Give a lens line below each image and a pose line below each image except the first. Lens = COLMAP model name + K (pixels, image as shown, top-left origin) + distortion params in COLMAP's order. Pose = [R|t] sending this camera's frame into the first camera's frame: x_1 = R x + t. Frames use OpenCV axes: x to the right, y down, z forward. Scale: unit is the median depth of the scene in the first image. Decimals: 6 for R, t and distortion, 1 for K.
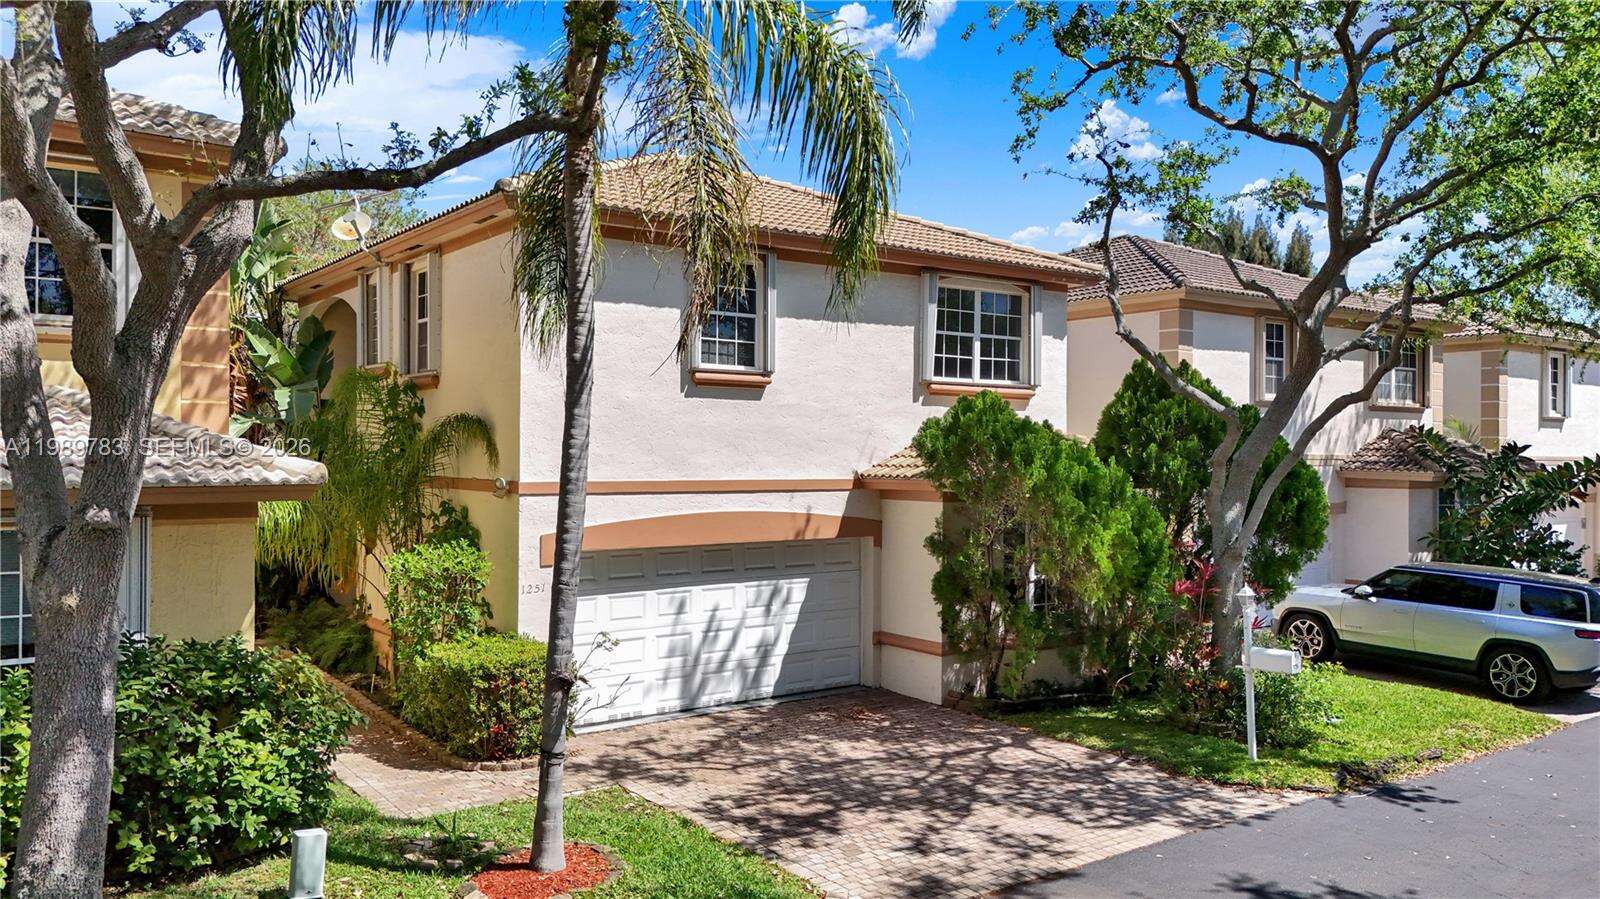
lens RADIAL K [[1174.1, 0, 800.0], [0, 1174.1, 449.5], [0, 0, 1]] dist [0.005561, 0.001905]
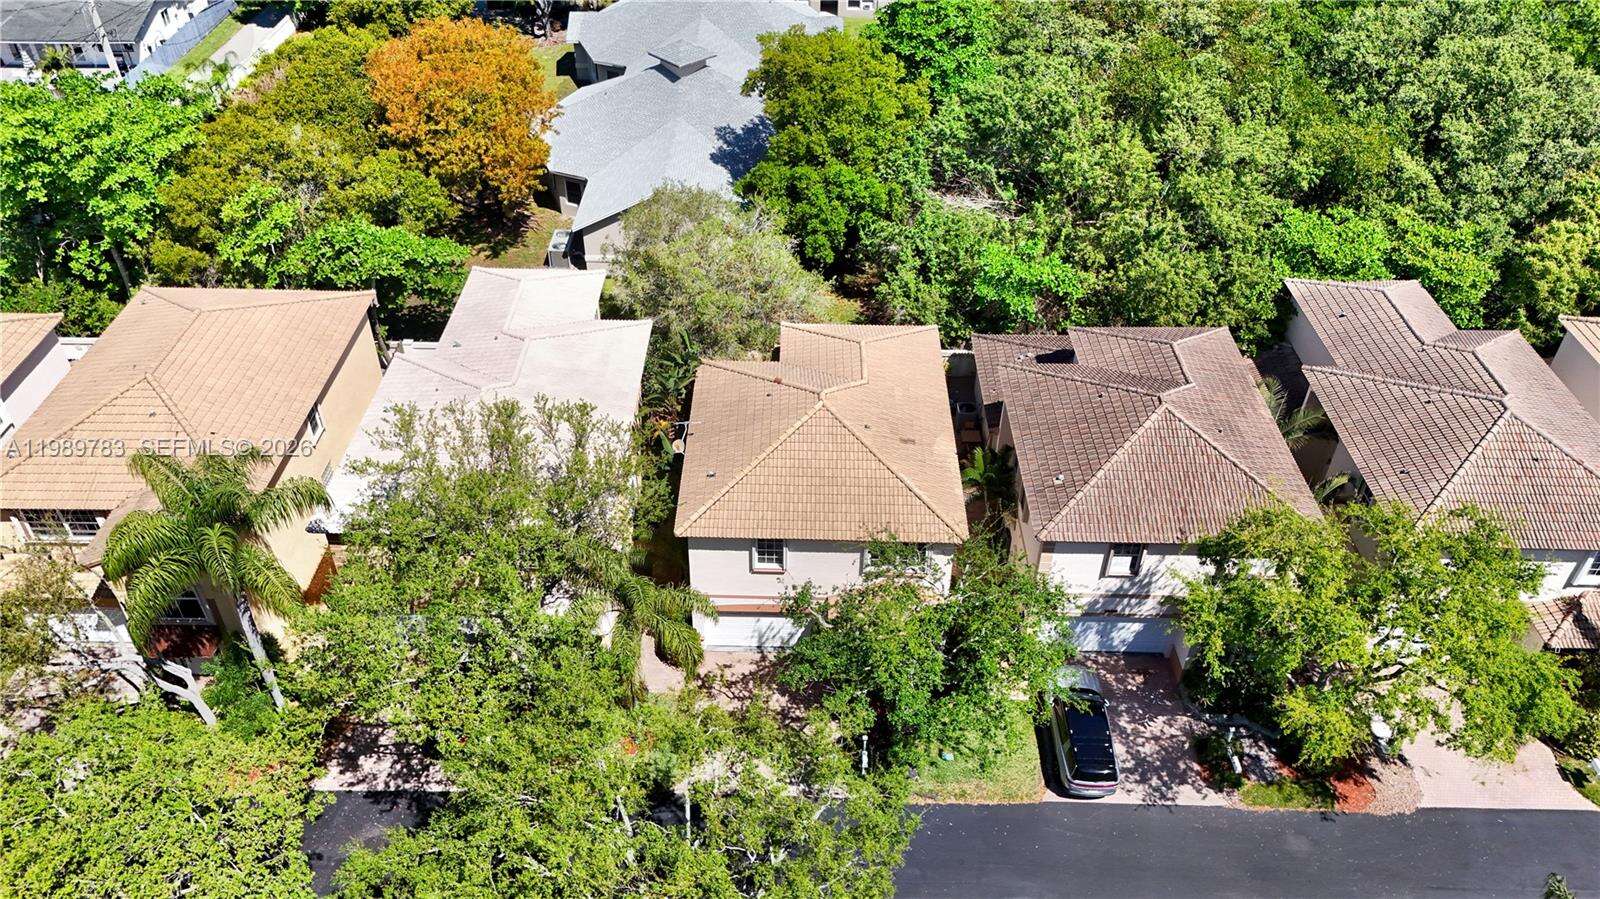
lens RADIAL K [[1174.1, 0, 800.0], [0, 1174.1, 449.5], [0, 0, 1]] dist [0.005561, 0.001905]
pose [[0.793748, 0.388871, -0.467701, 1.160429], [0.000401, 0.768598, 0.639732, -2.025101], [0.608247, -0.507973, 0.609917, -0.483691]]
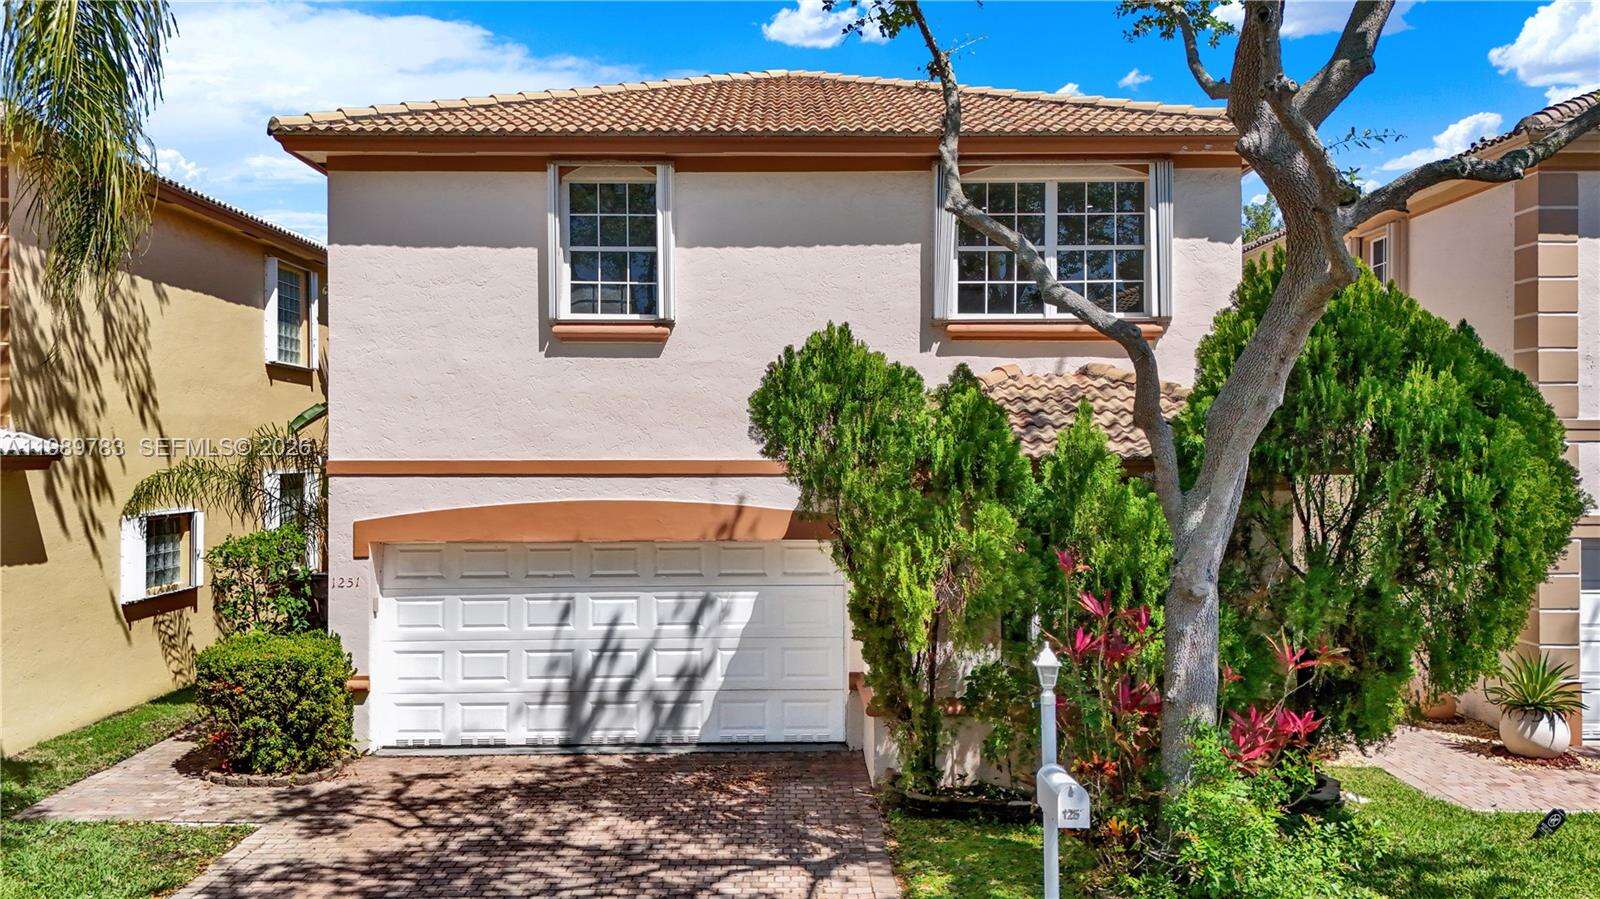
lens RADIAL K [[1267.9, 0, 839.2], [0, 1267.9, 449.3], [0, 0, 1]] dist [0.004682, 0.001224]
pose [[0.819578, 0.003543, -0.572956, 0.546763], [0.008834, 0.999784, 0.018819, 0.003809], [0.572899, -0.020485, 0.819370, 0.390014]]
